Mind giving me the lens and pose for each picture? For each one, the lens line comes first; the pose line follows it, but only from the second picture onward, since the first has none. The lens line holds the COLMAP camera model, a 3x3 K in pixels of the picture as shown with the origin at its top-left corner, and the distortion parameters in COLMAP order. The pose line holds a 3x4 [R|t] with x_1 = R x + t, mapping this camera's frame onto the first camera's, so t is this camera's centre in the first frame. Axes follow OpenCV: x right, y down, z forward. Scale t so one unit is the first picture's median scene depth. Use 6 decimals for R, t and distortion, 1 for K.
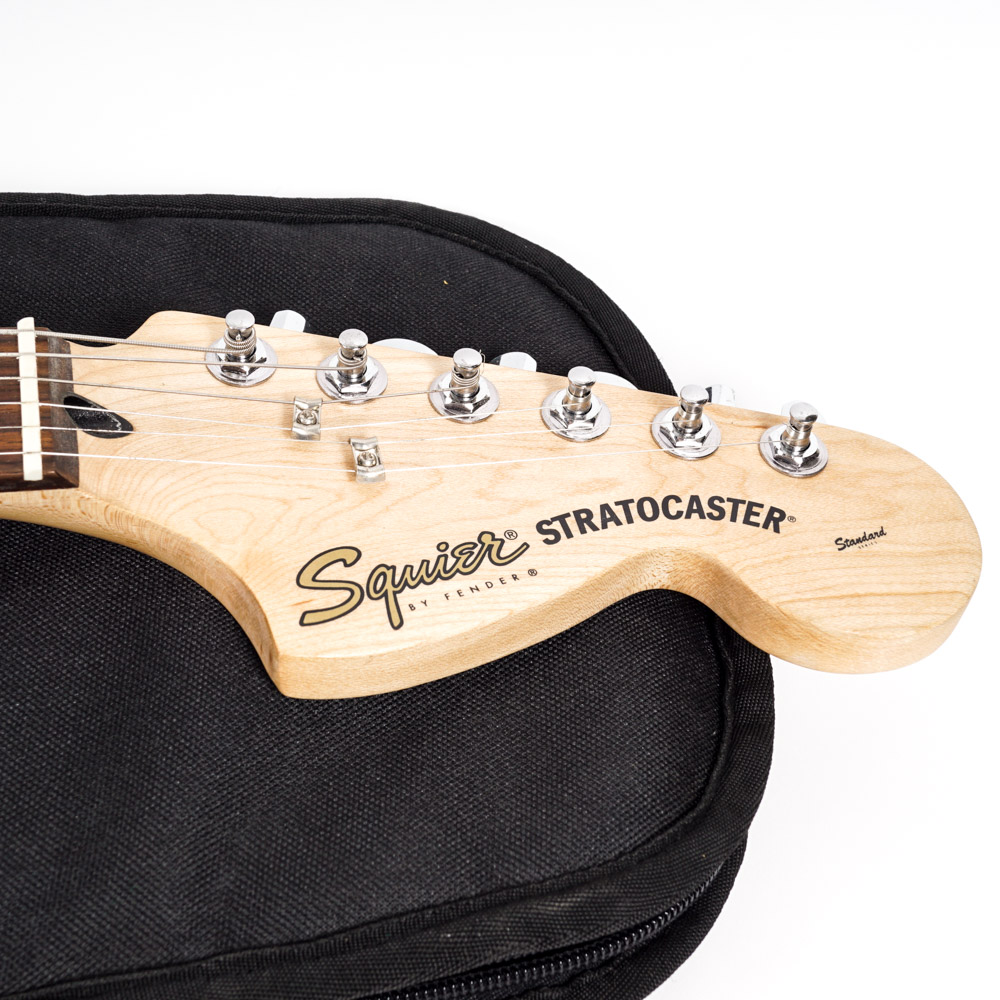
lens RADIAL K [[2033.5, 0, 499.3], [0, 2033.5, 500.8], [0, 0, 1]] dist [-0.084274, 0.000000]
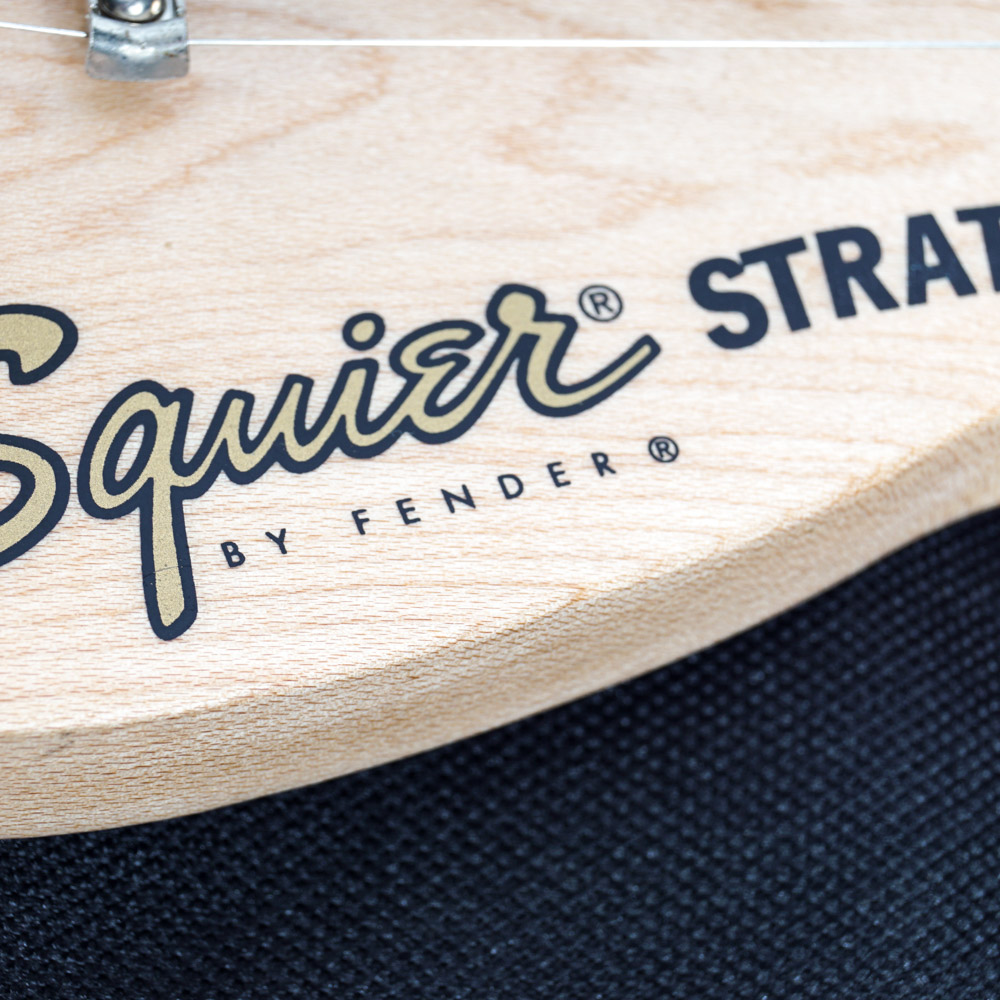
lens RADIAL K [[2884.0, 0, 500.3], [0, 2884.0, 499.5], [0, 0, 1]] dist [0.006501, 0.000000]
pose [[0.995609, 0.093526, 0.004078, -0.007832], [-0.092234, 0.972538, 0.213688, -0.043467], [0.016019, -0.213125, 0.976894, 0.591000]]
